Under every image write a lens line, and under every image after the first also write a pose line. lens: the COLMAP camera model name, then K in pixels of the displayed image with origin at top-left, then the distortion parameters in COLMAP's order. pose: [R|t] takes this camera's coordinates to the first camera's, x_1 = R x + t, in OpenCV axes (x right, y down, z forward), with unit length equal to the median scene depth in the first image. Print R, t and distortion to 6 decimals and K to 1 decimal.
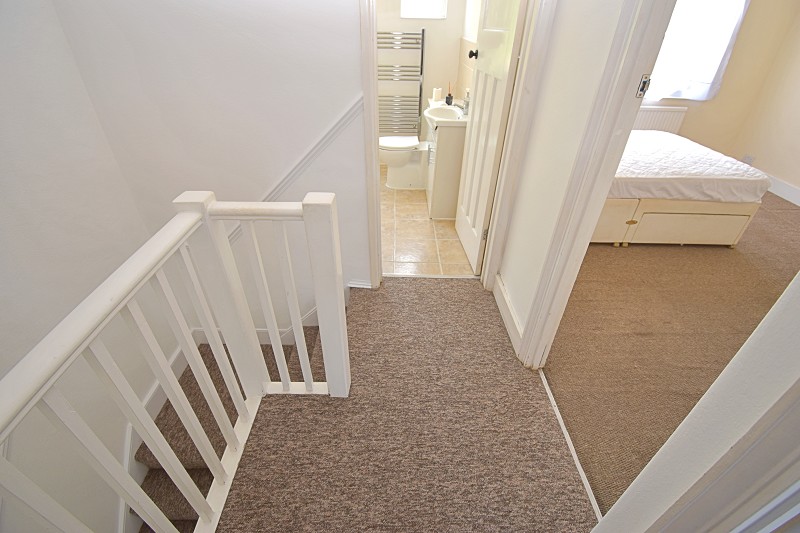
lens RADIAL K [[360.1, 0, 398.4], [0, 360.1, 261.2], [0, 0, 1]] dist [-0.024556, -0.002613]
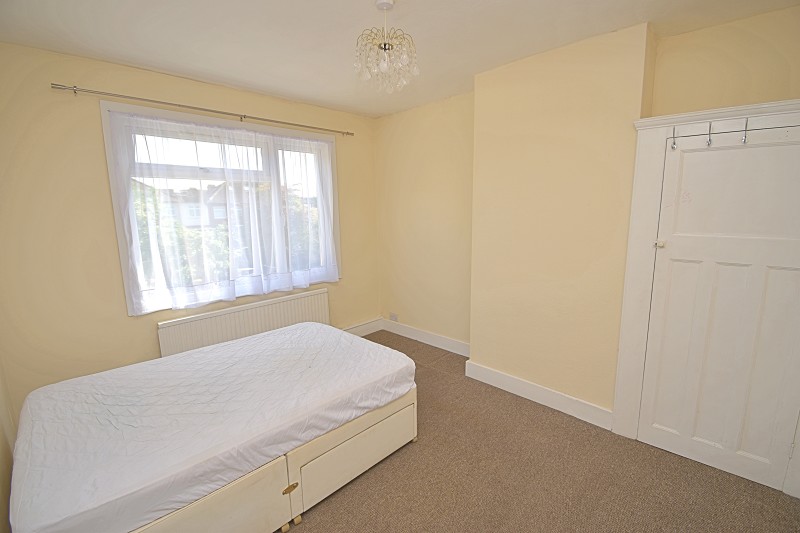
lens RADIAL K [[360.1, 0, 400.8], [0, 360.1, 268.4], [0, 0, 1]] dist [-0.024556, -0.002613]
pose [[0.703159, -0.144190, 0.696259, 0.418094], [0.426630, 0.868925, -0.250911, -0.219447], [-0.568818, 0.473475, 0.672508, 0.261965]]
